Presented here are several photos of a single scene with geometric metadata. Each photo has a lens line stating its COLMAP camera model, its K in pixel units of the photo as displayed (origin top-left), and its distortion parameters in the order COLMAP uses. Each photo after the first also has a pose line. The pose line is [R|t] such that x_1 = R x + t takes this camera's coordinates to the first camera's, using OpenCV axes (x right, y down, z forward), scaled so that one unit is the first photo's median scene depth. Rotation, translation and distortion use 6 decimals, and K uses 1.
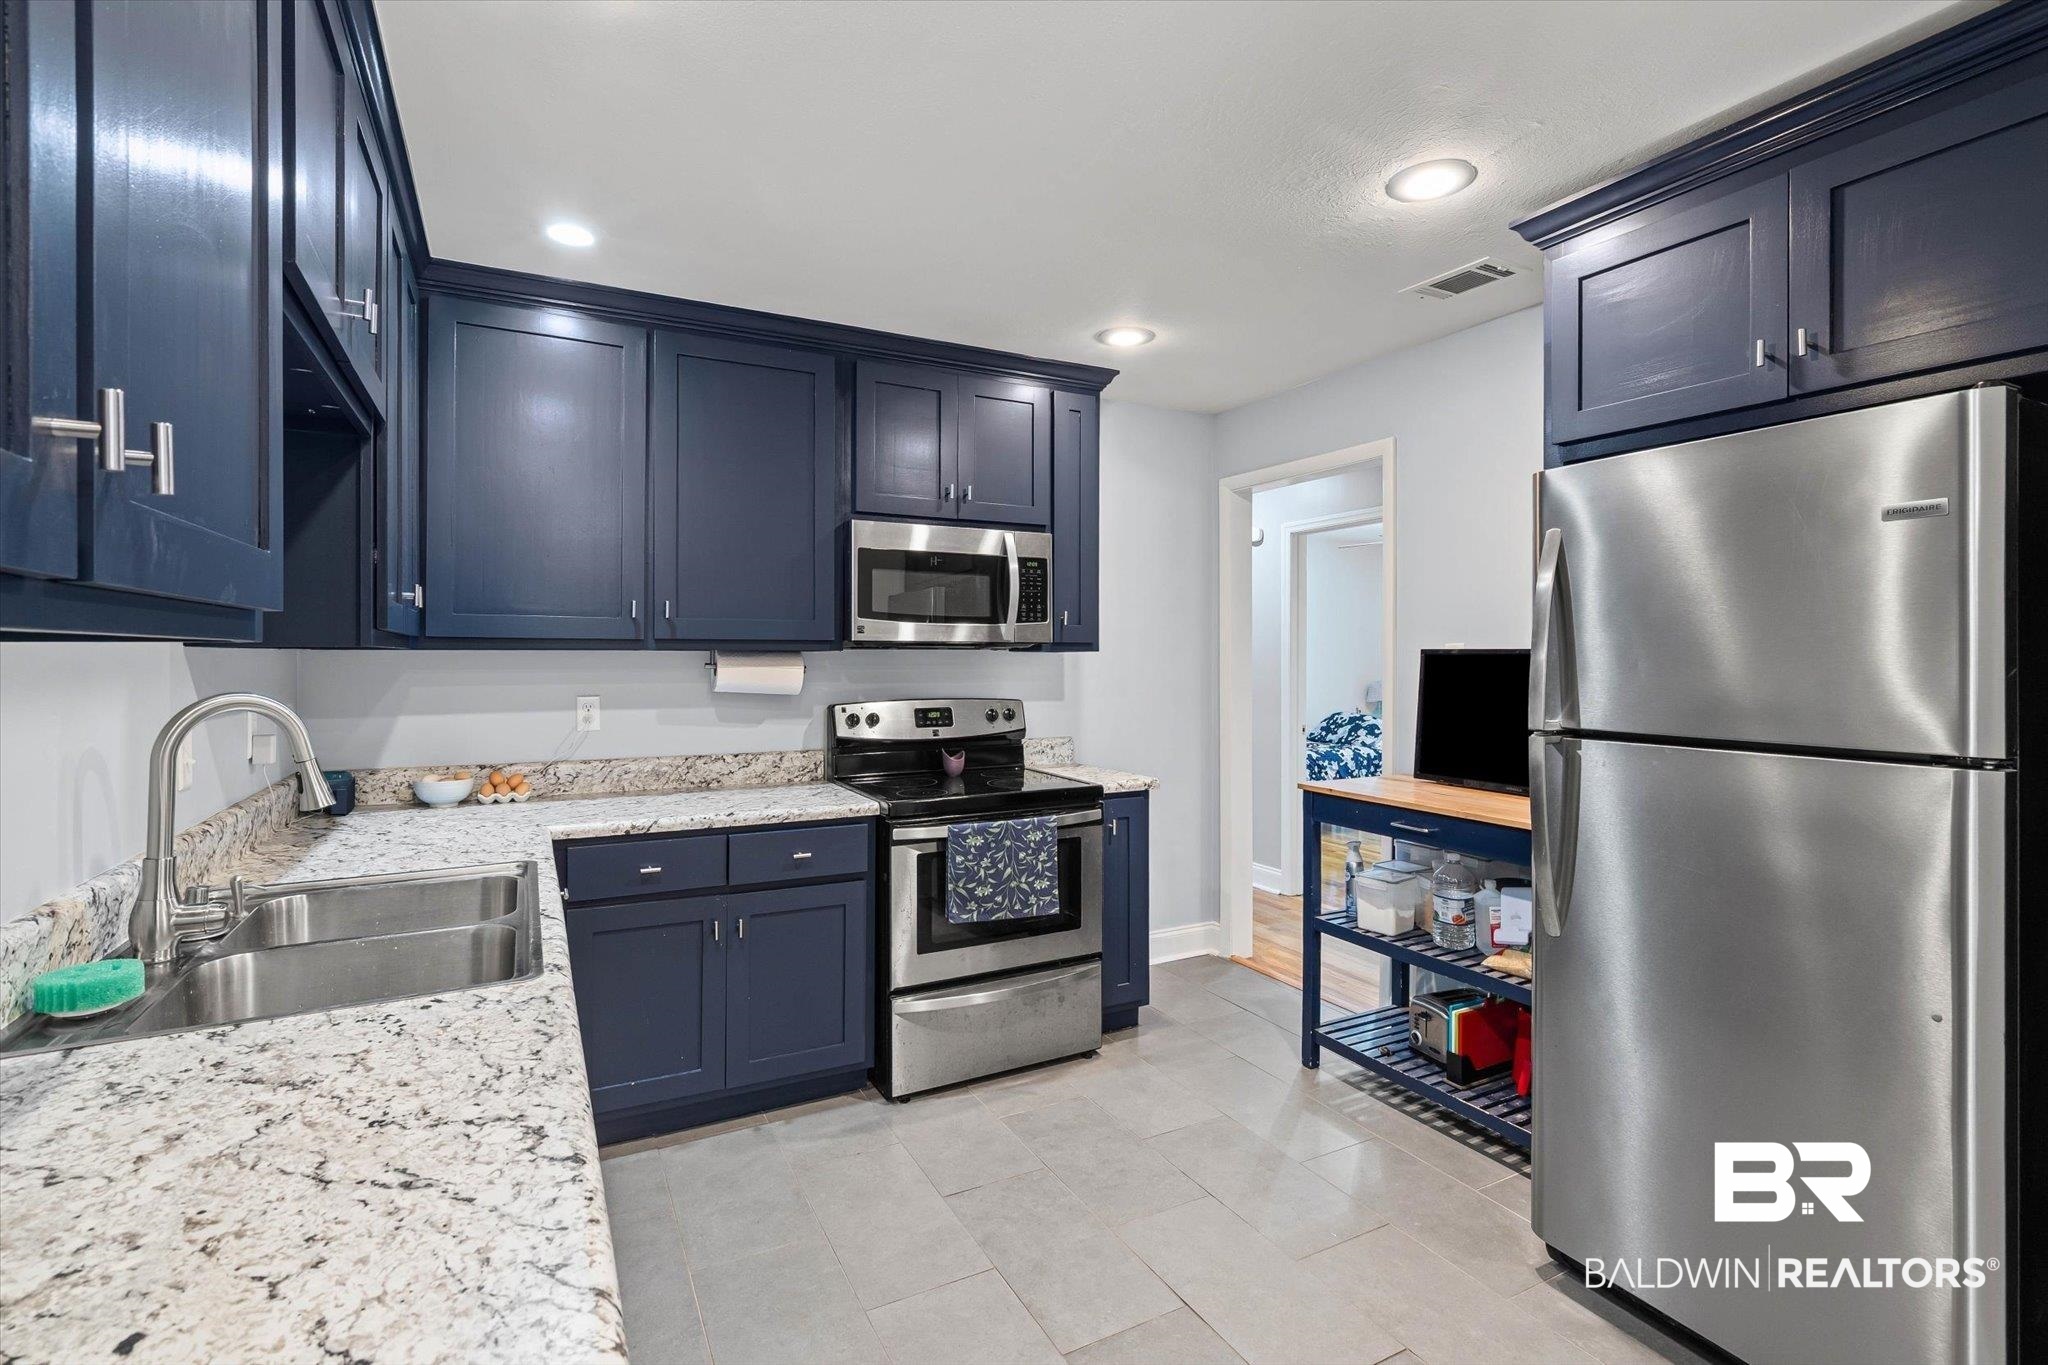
lens RADIAL K [[941.7, 0, 1033.5], [0, 941.7, 660.8], [0, 0, 1]] dist [-0.004368, 0.000324]
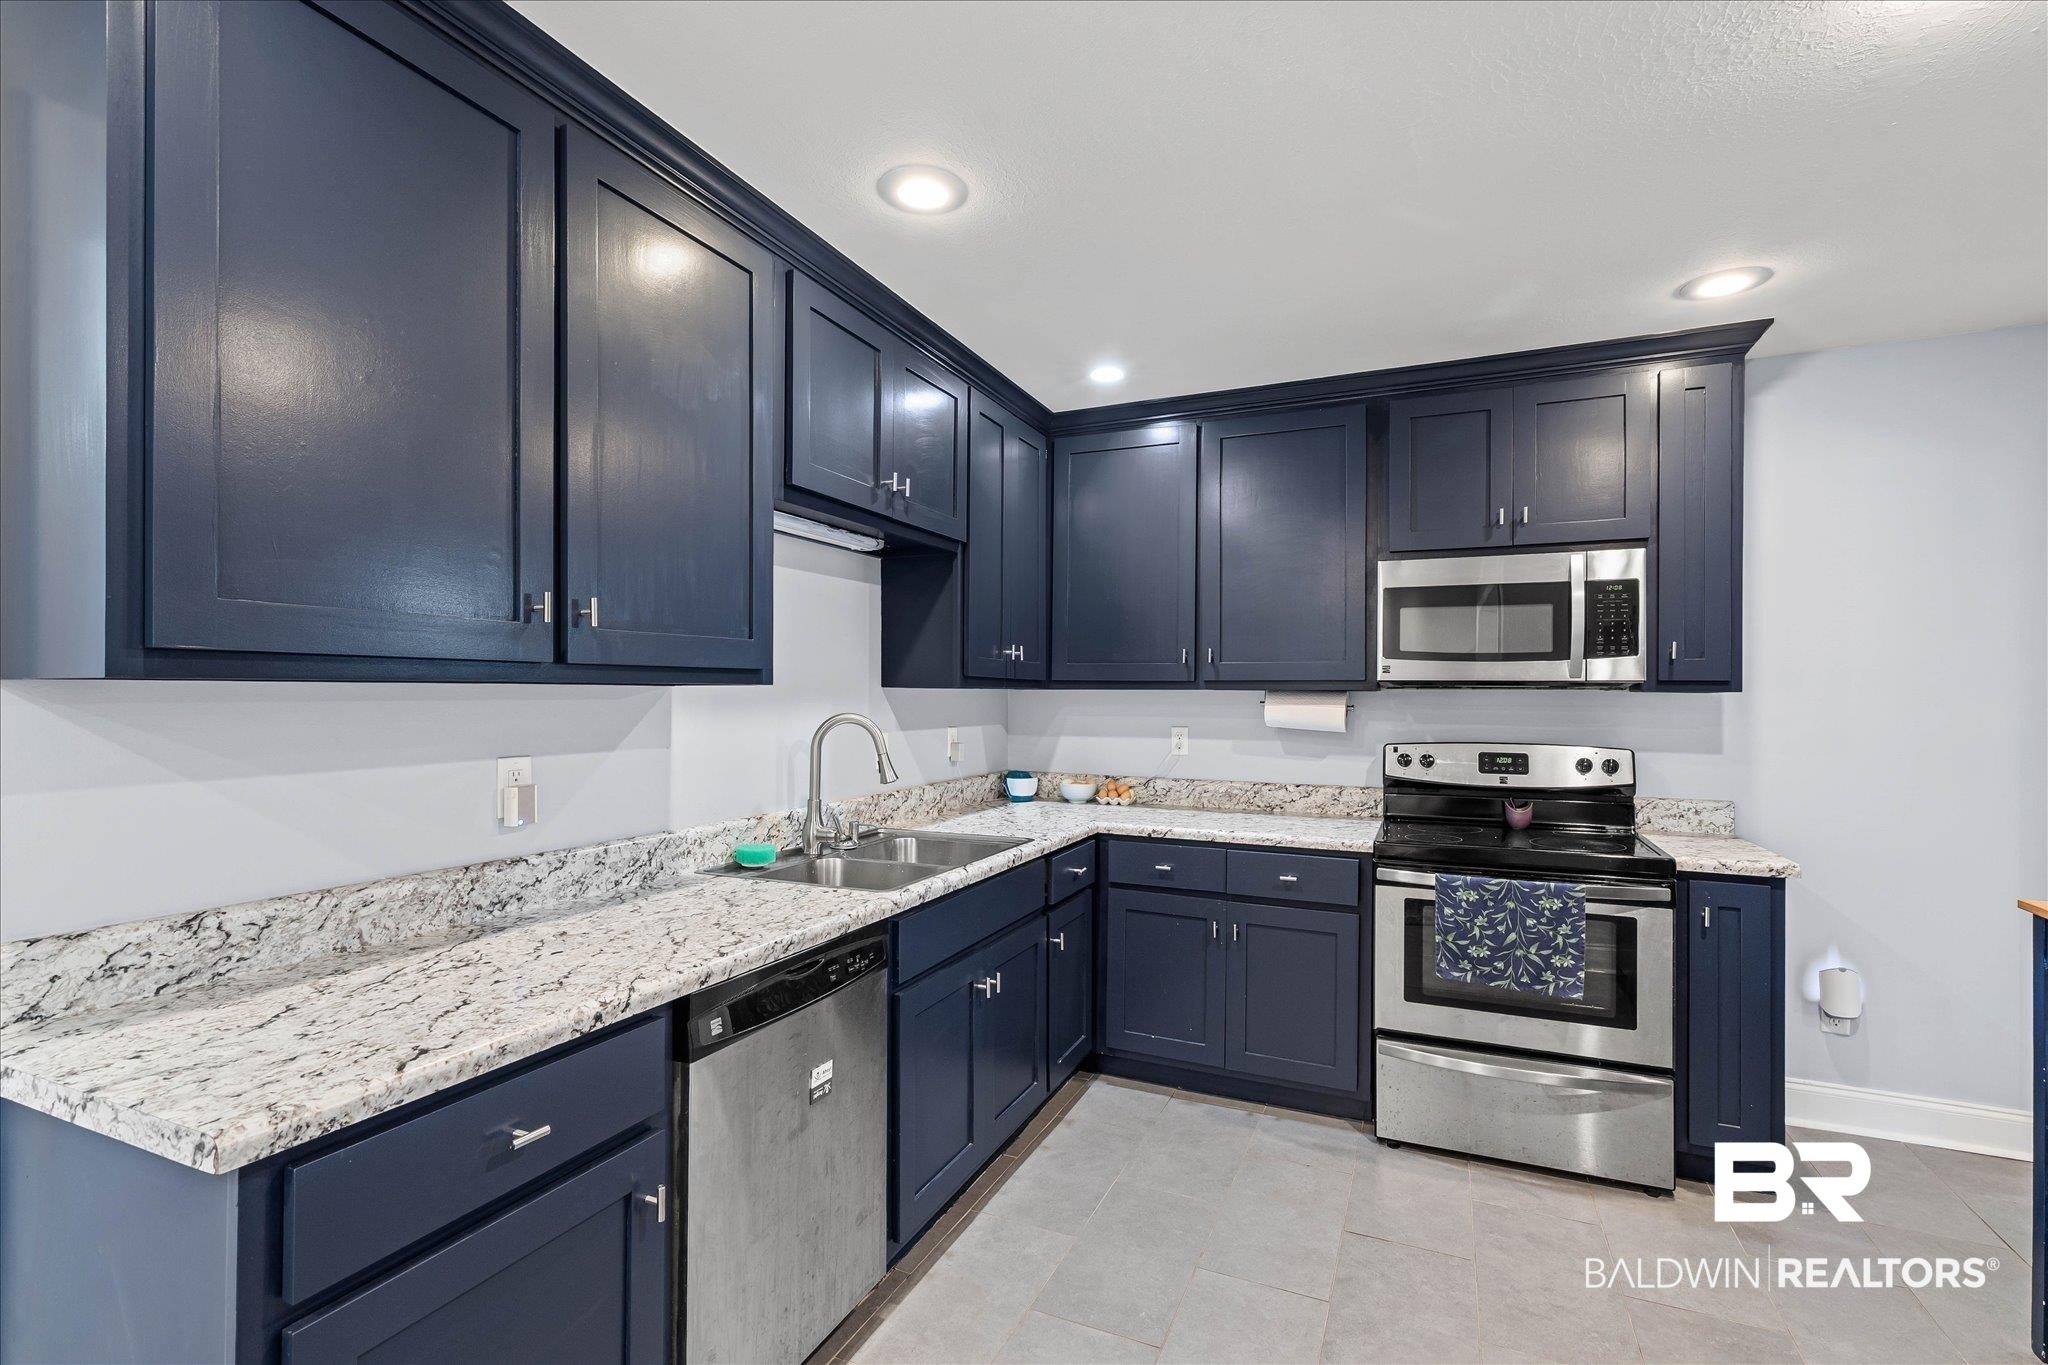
lens RADIAL K [[923.8, 0, 1013.7], [0, 923.8, 692.1], [0, 0, 1]] dist [-0.001657, 0.000132]
pose [[0.608894, 0.000686, -0.793252, 0.358078], [-0.008365, 0.999950, -0.005556, -0.000219], [0.793208, 0.010019, 0.608869, 0.081828]]
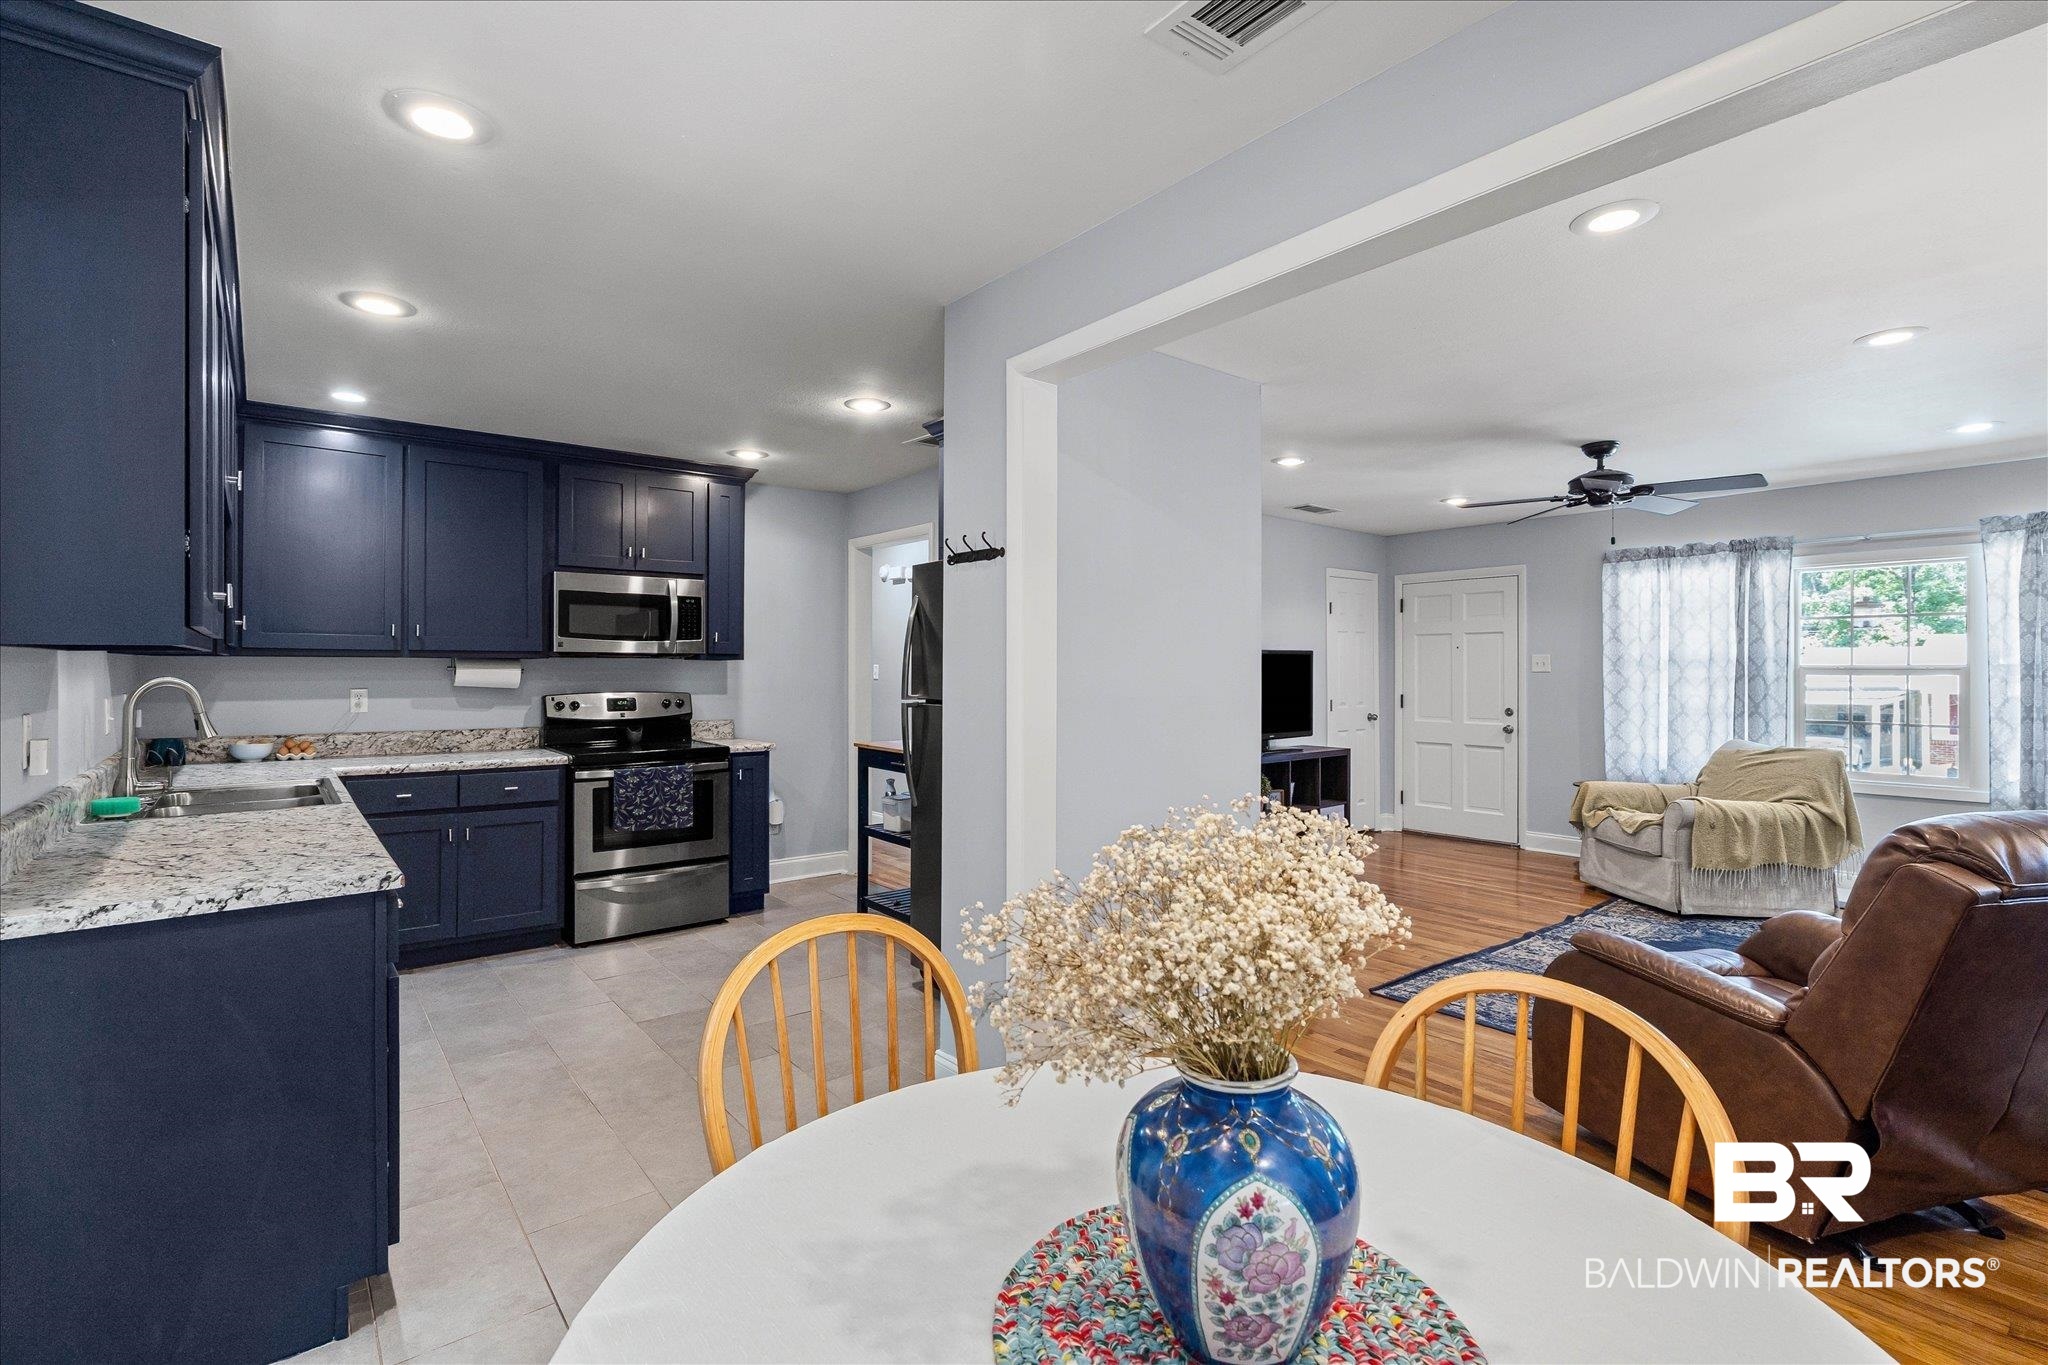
lens RADIAL K [[932.7, 0, 1019.1], [0, 932.7, 671.5], [0, 0, 1]] dist [-0.000884, 0.000116]
pose [[0.983162, 0.002175, 0.182723, 0.265372], [-0.002030, 0.999997, -0.000978, 0.010003], [-0.182725, 0.000590, 0.983164, -0.600291]]
